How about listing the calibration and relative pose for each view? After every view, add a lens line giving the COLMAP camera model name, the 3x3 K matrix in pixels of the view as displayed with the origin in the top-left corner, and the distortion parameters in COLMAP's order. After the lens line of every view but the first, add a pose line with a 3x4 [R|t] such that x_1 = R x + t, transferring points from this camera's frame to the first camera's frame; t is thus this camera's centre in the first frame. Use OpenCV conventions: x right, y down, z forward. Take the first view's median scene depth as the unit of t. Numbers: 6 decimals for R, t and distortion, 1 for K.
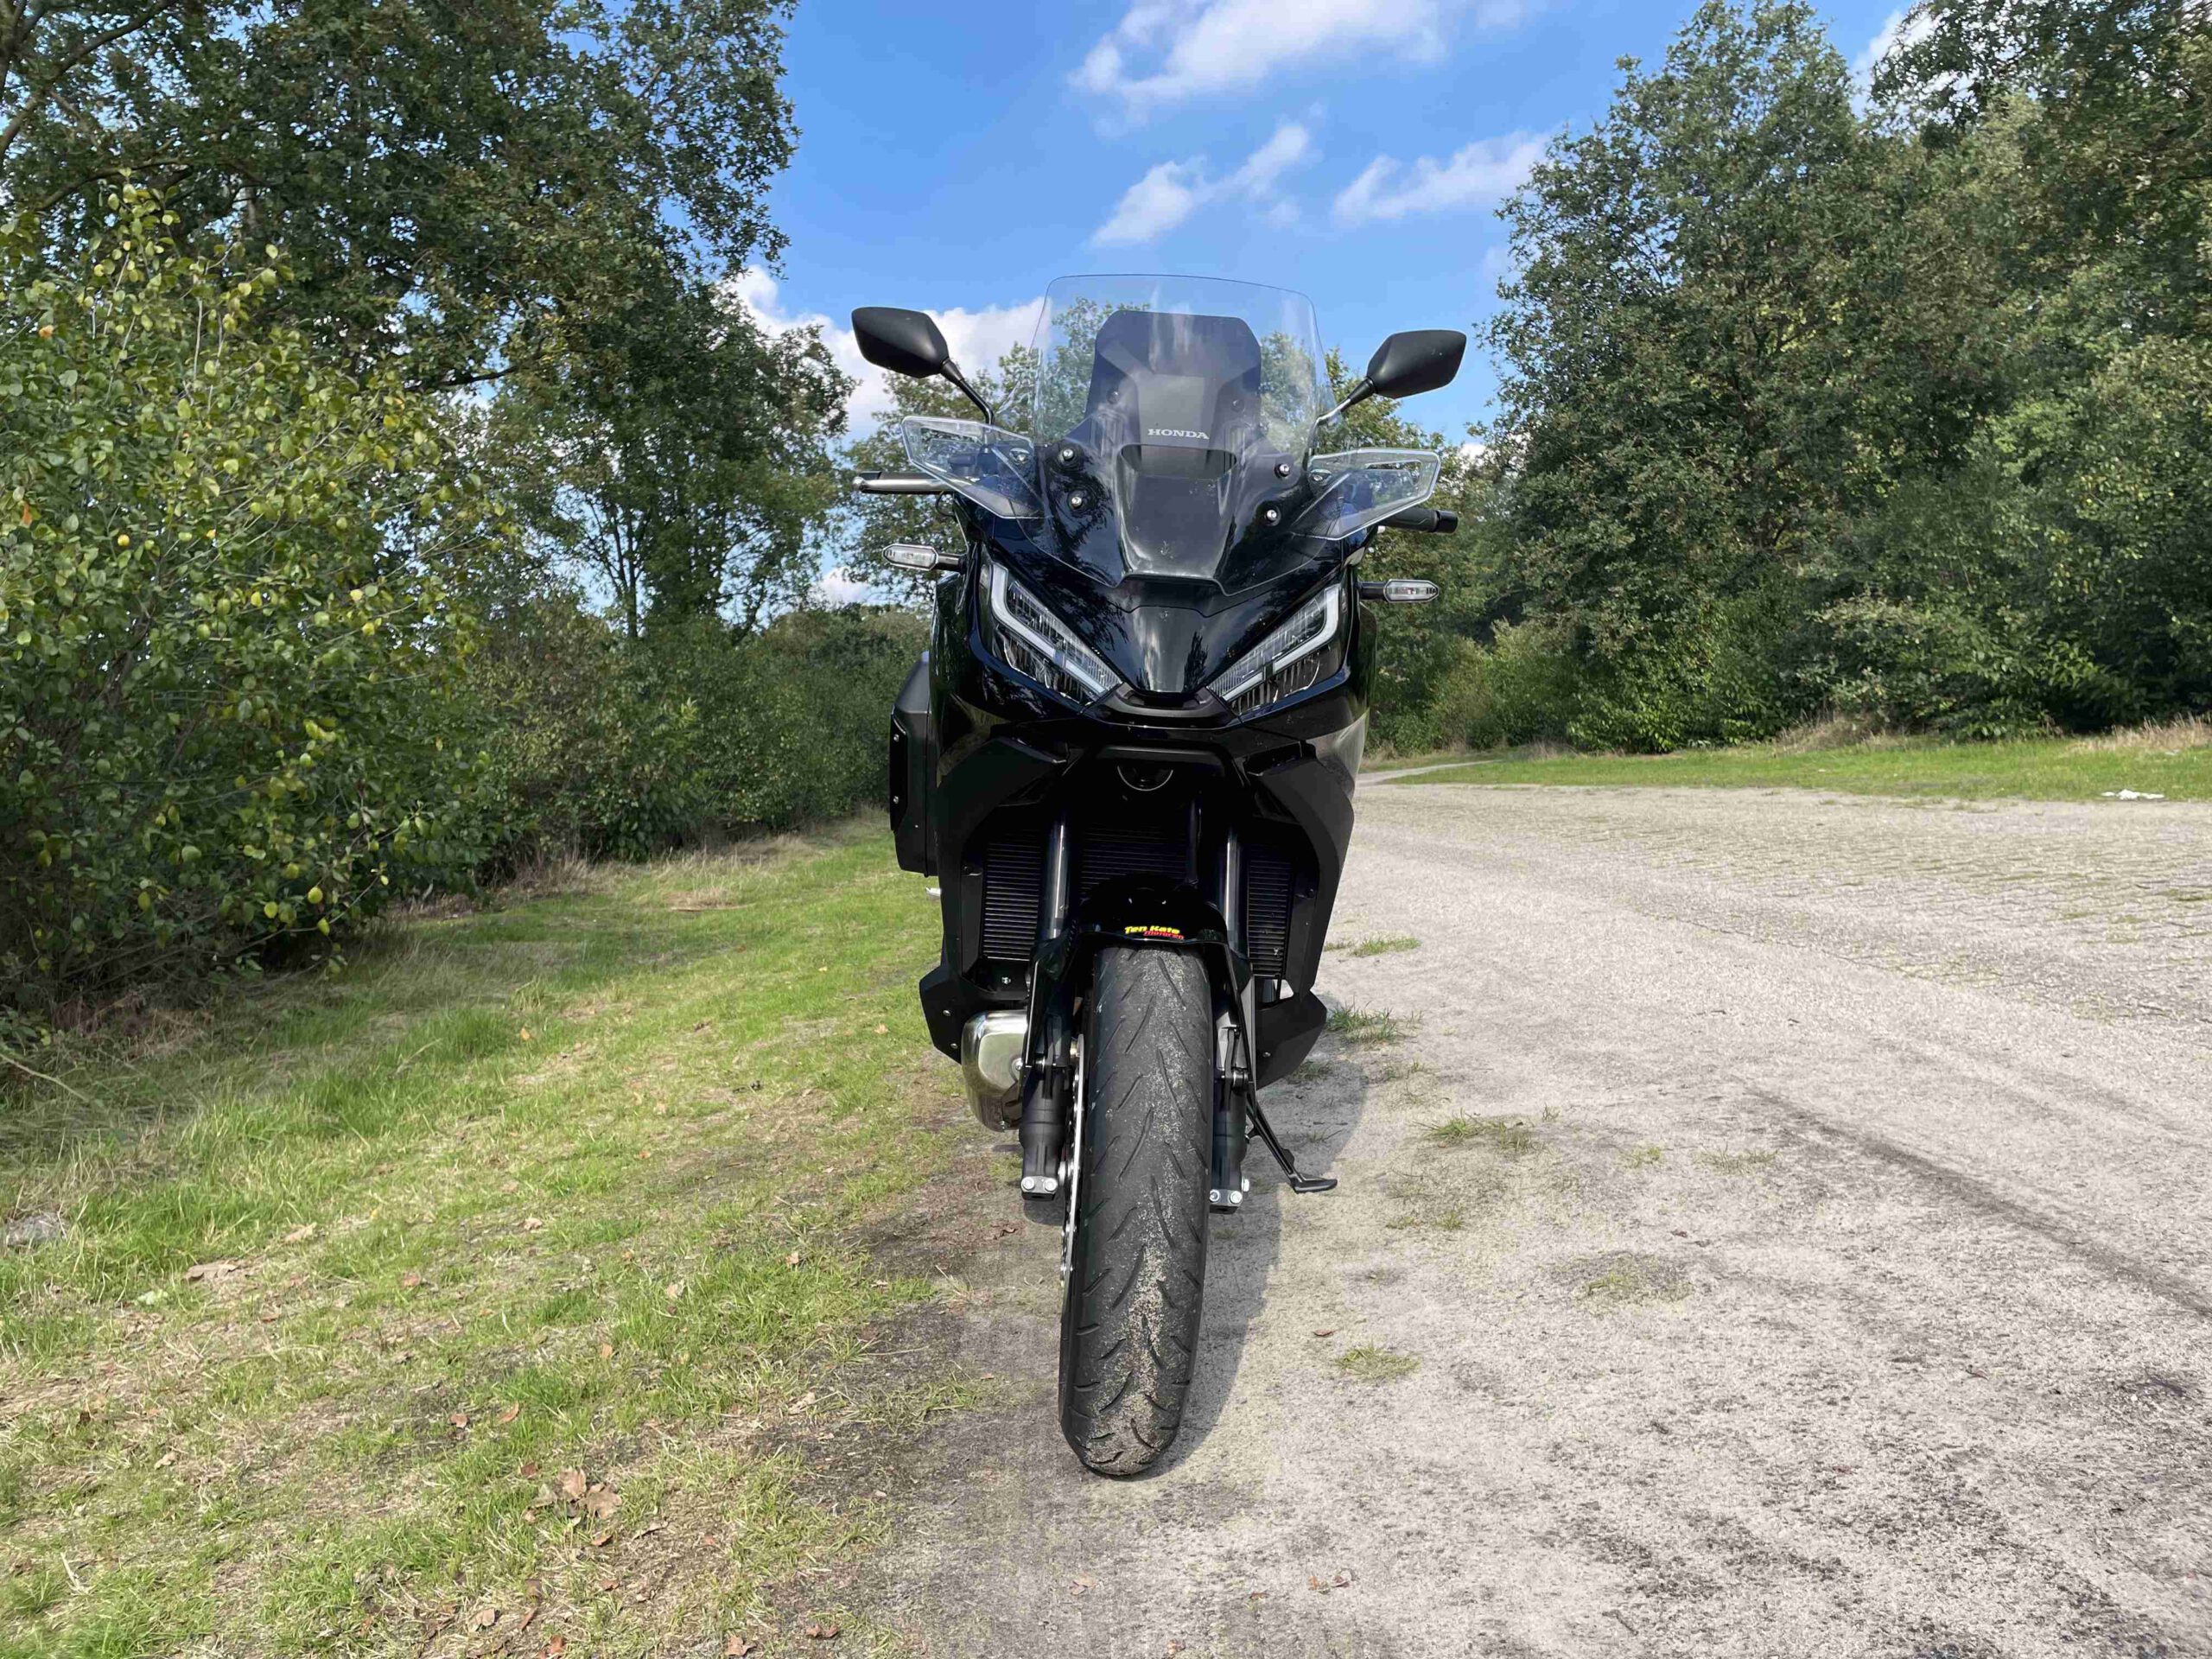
lens RADIAL K [[1672.2, 0, 1099.2], [0, 1672.2, 830.6], [0, 0, 1]] dist [-0.000232, -0.001404]
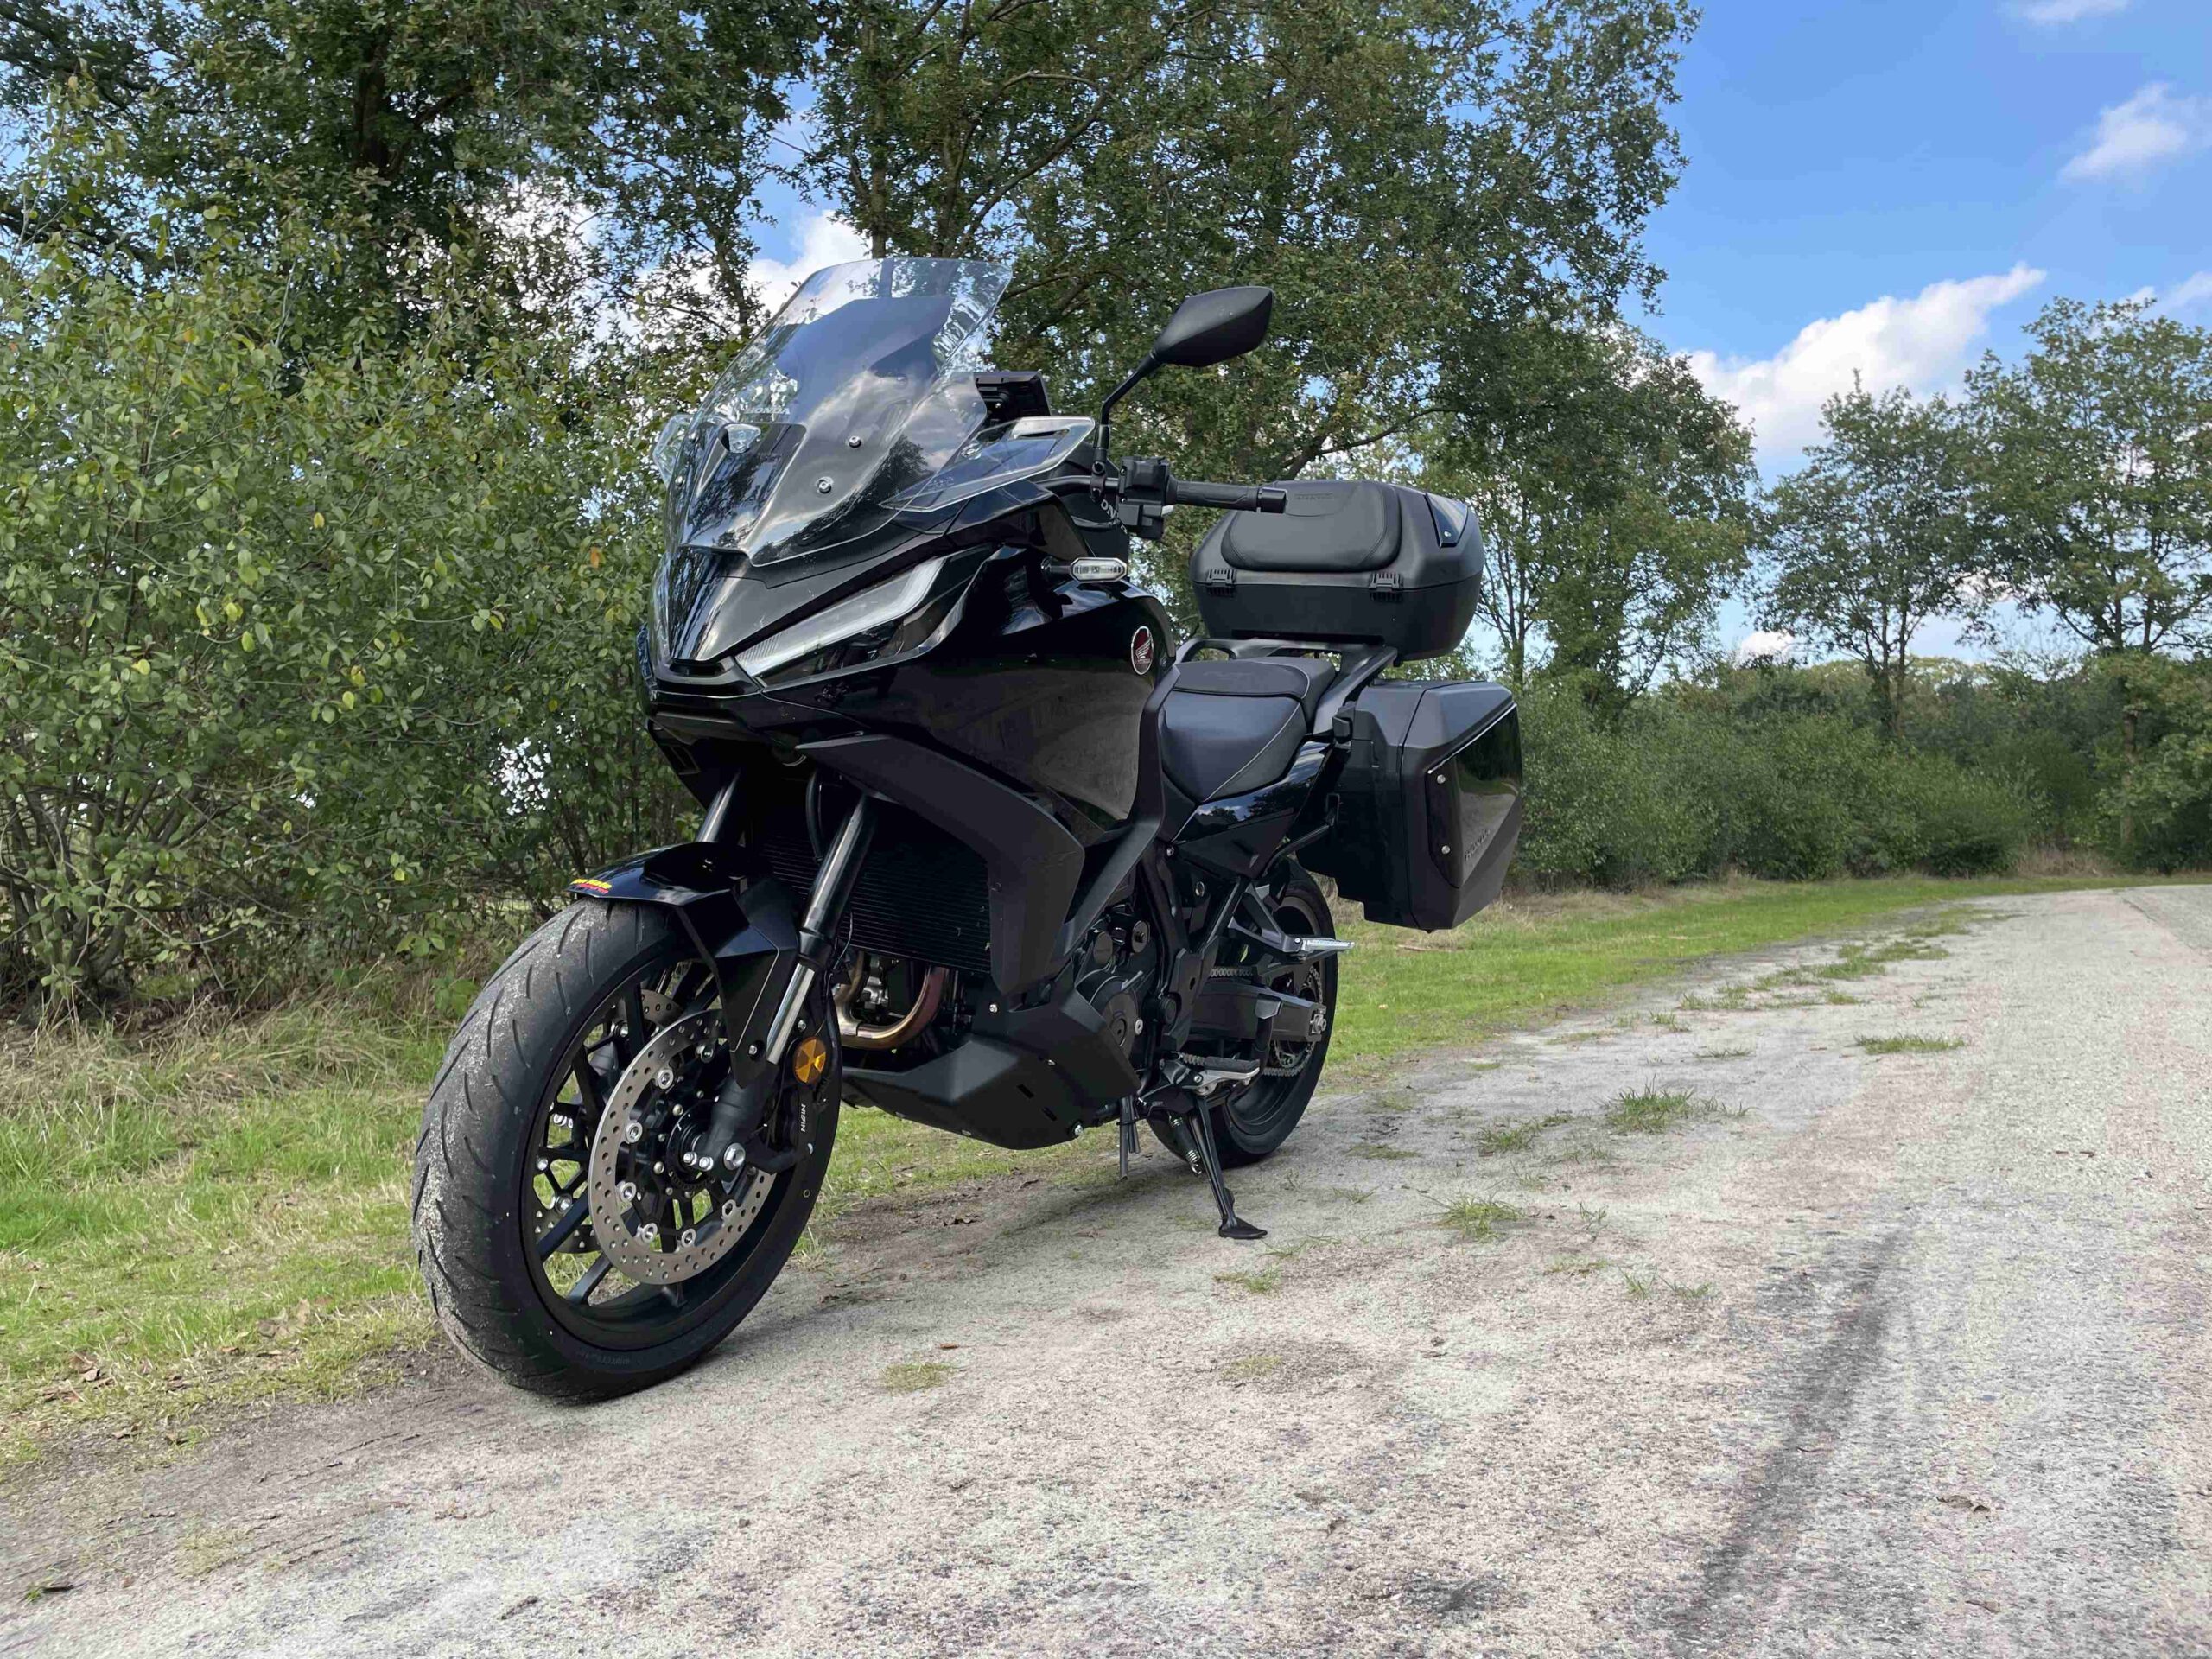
lens RADIAL K [[1672.2, 0, 1099.2], [0, 1672.2, 830.6], [0, 0, 1]] dist [-0.000232, -0.001404]
pose [[0.785410, 0.057294, -0.616319, 0.148077], [-0.082369, 0.996526, -0.012328, 0.001978], [0.613471, 0.060448, 0.787400, 0.059820]]
